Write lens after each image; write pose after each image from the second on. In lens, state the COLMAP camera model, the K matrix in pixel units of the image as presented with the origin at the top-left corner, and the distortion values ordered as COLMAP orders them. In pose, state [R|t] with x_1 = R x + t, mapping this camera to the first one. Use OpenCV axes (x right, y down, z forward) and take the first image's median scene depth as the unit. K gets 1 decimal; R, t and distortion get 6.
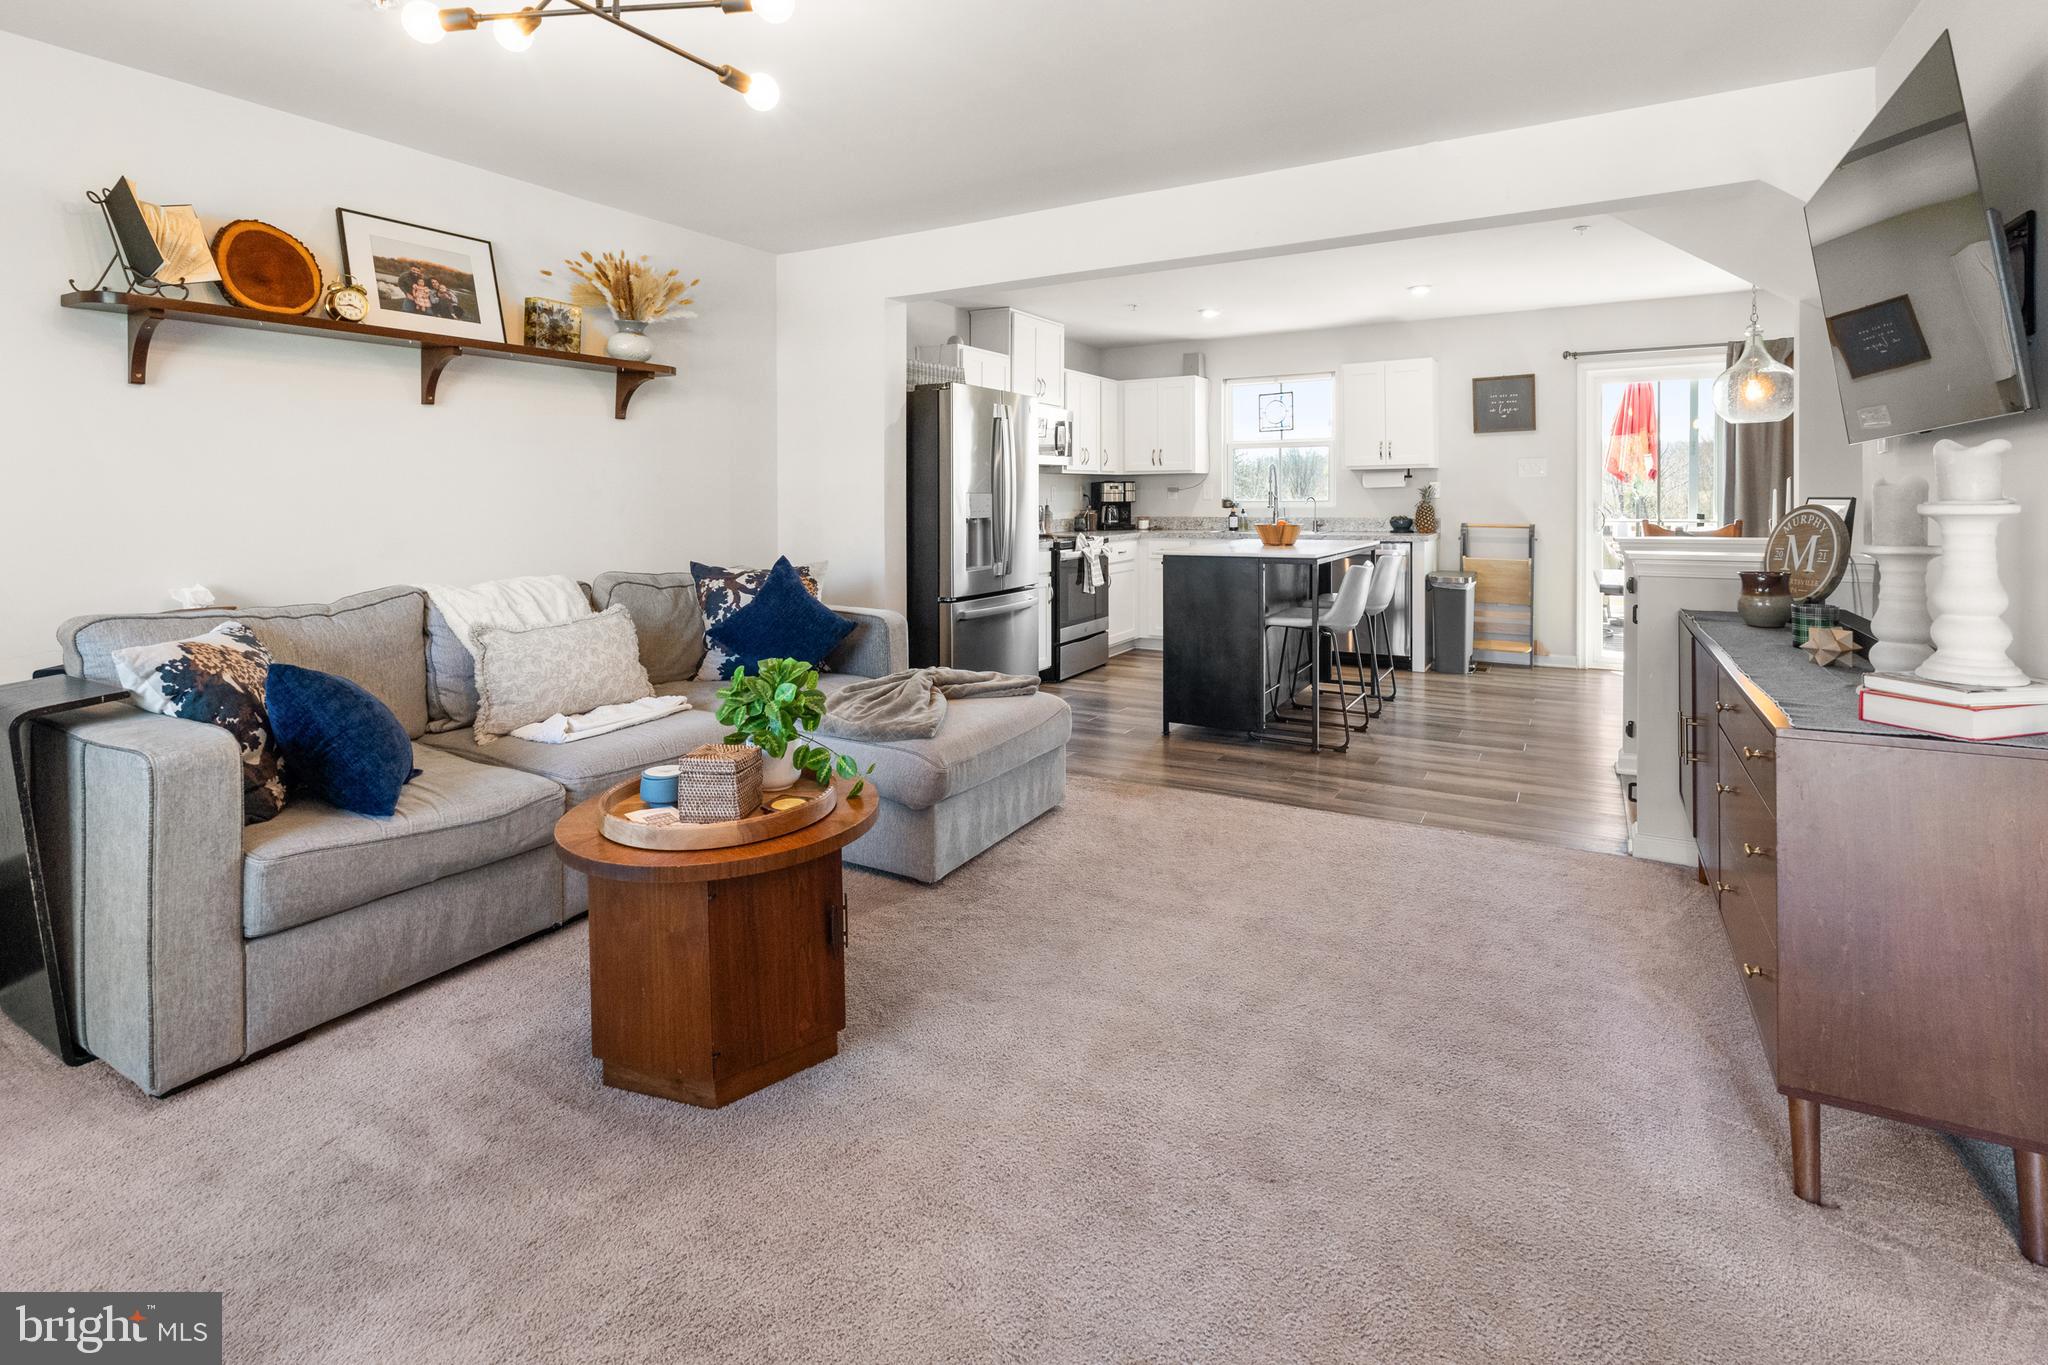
lens RADIAL K [[916.4, 0, 988.2], [0, 916.4, 487.2], [0, 0, 1]] dist [-0.013641, 0.003723]
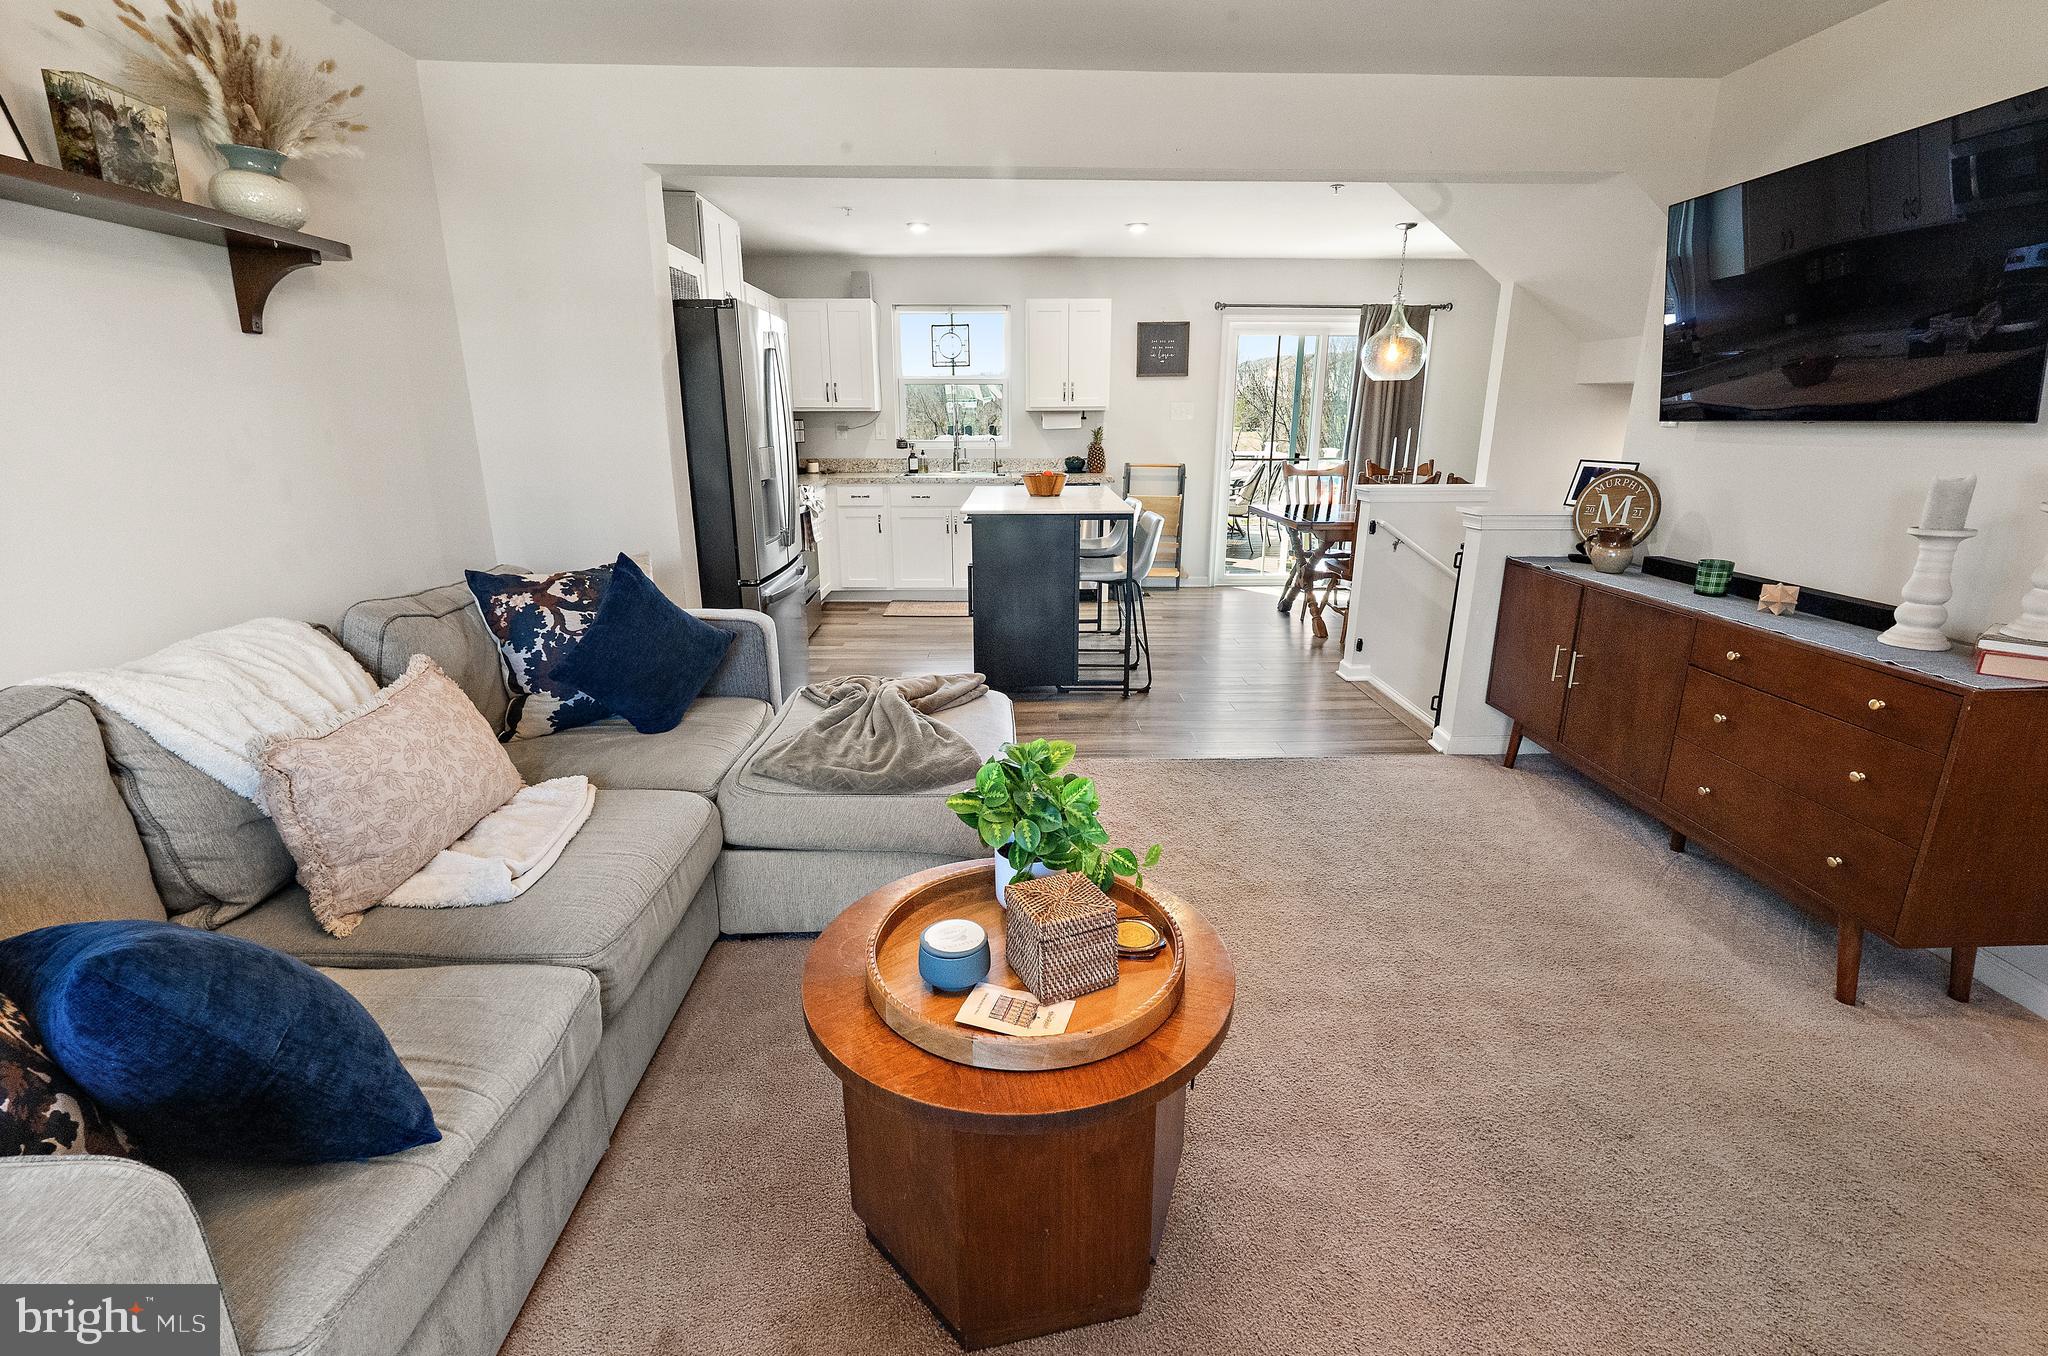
lens RADIAL K [[916.4, 0, 1010.1], [0, 916.4, 656.8], [0, 0, 1]] dist [-0.013641, 0.003723]
pose [[0.852540, -0.125593, 0.507348, -0.335587], [-0.011035, 0.966158, 0.257714, -0.032035], [-0.522545, -0.225310, 0.822303, 0.245738]]
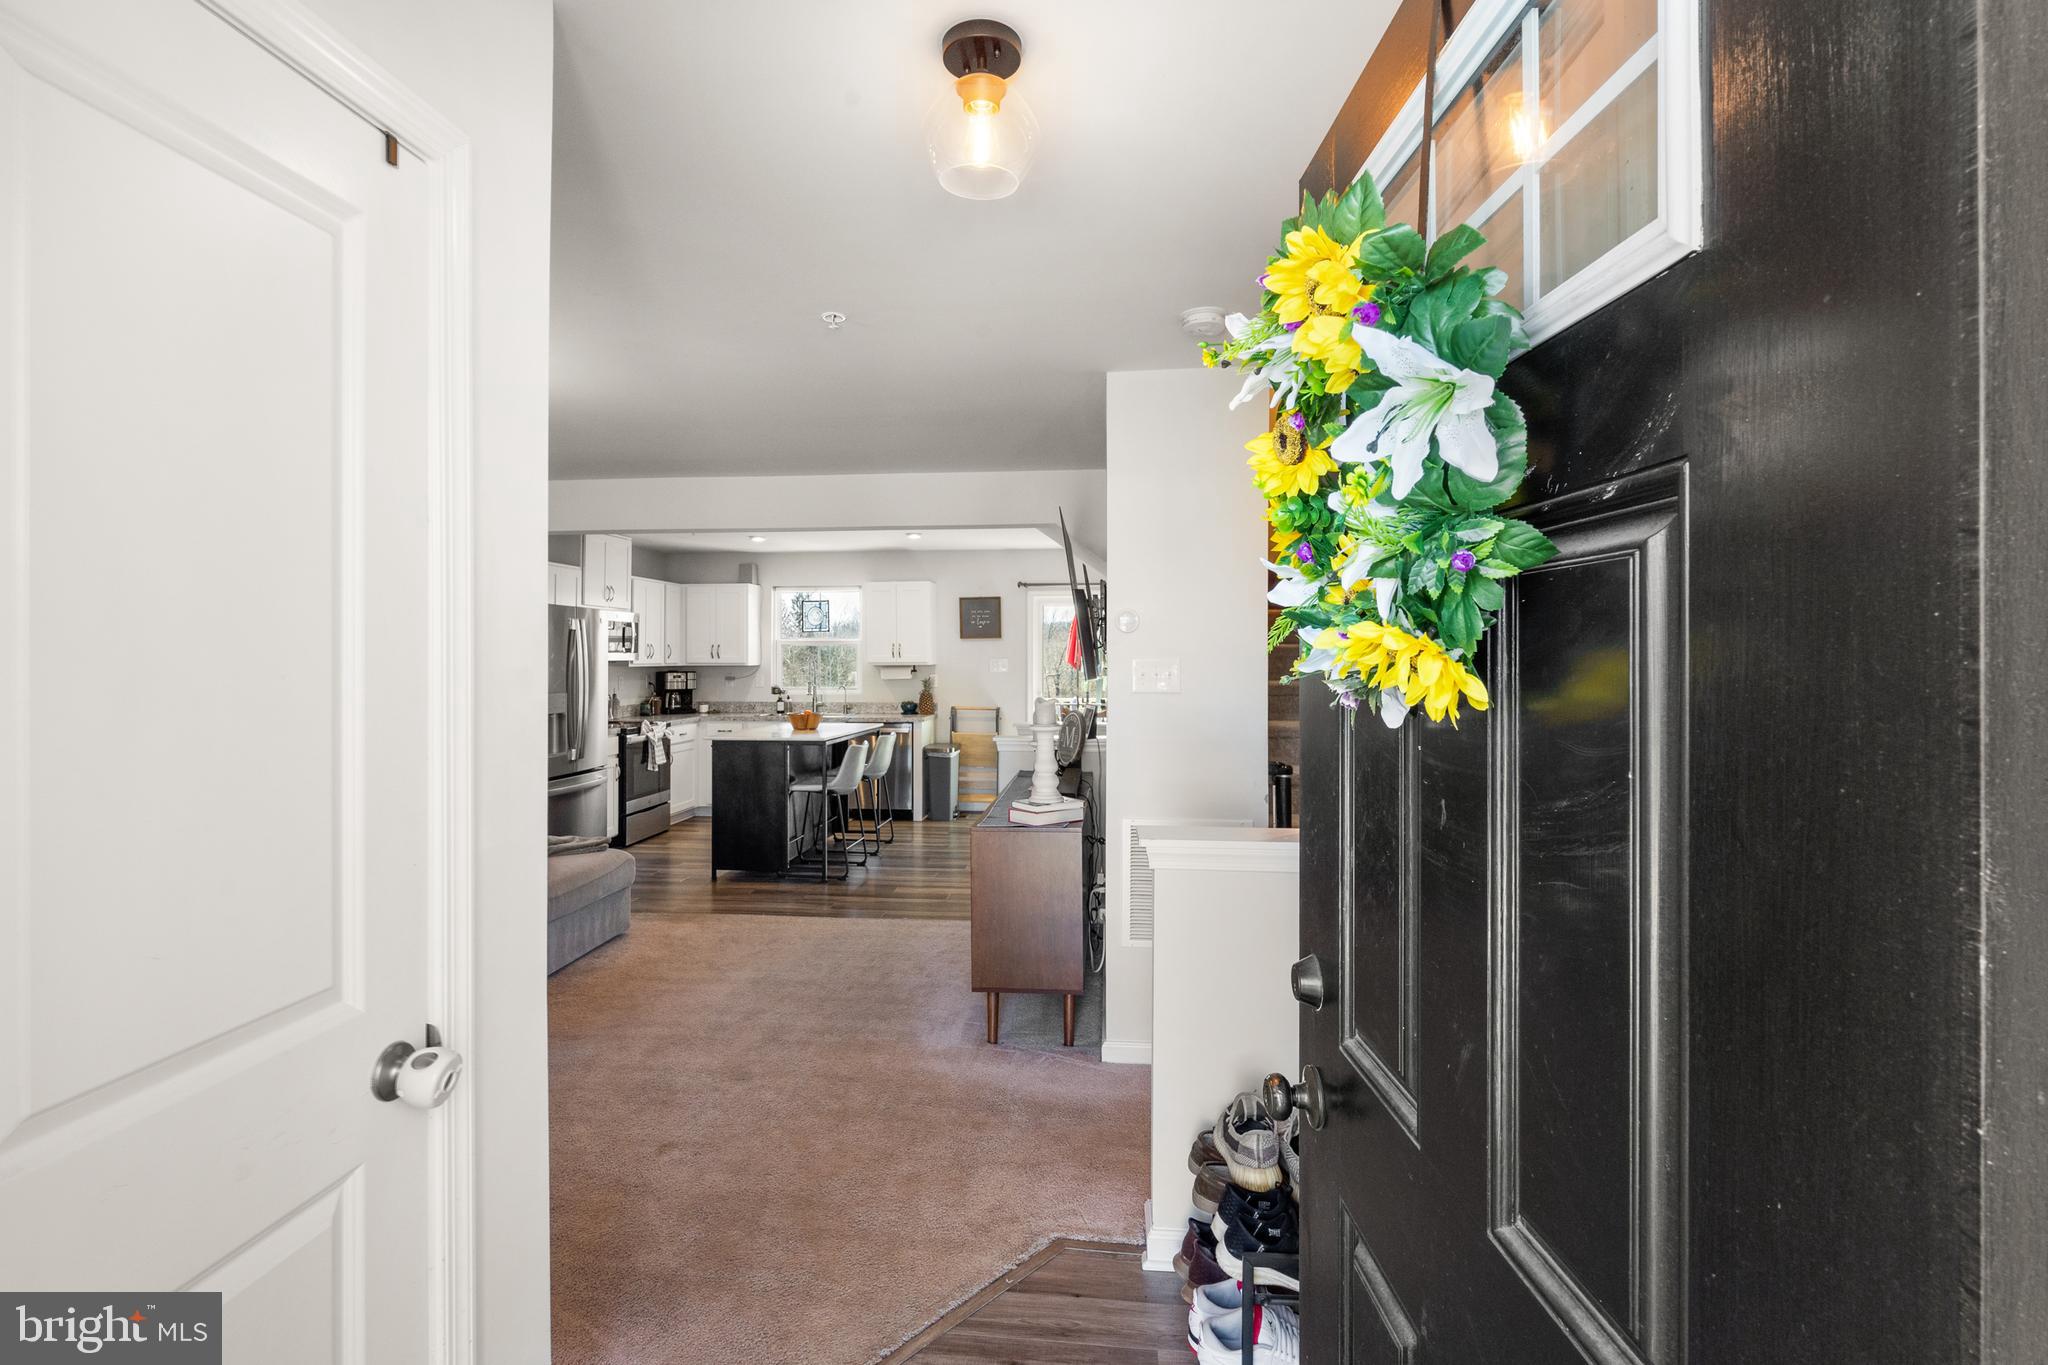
lens RADIAL K [[916.4, 0, 962.5], [0, 916.4, 683.2], [0, 0, 1]] dist [-0.013641, 0.003723]
pose [[0.909148, 0.000881, 0.416471, -0.029753], [-0.012394, 0.999612, 0.024943, -0.053038], [-0.416288, -0.027839, 0.908807, -0.389045]]
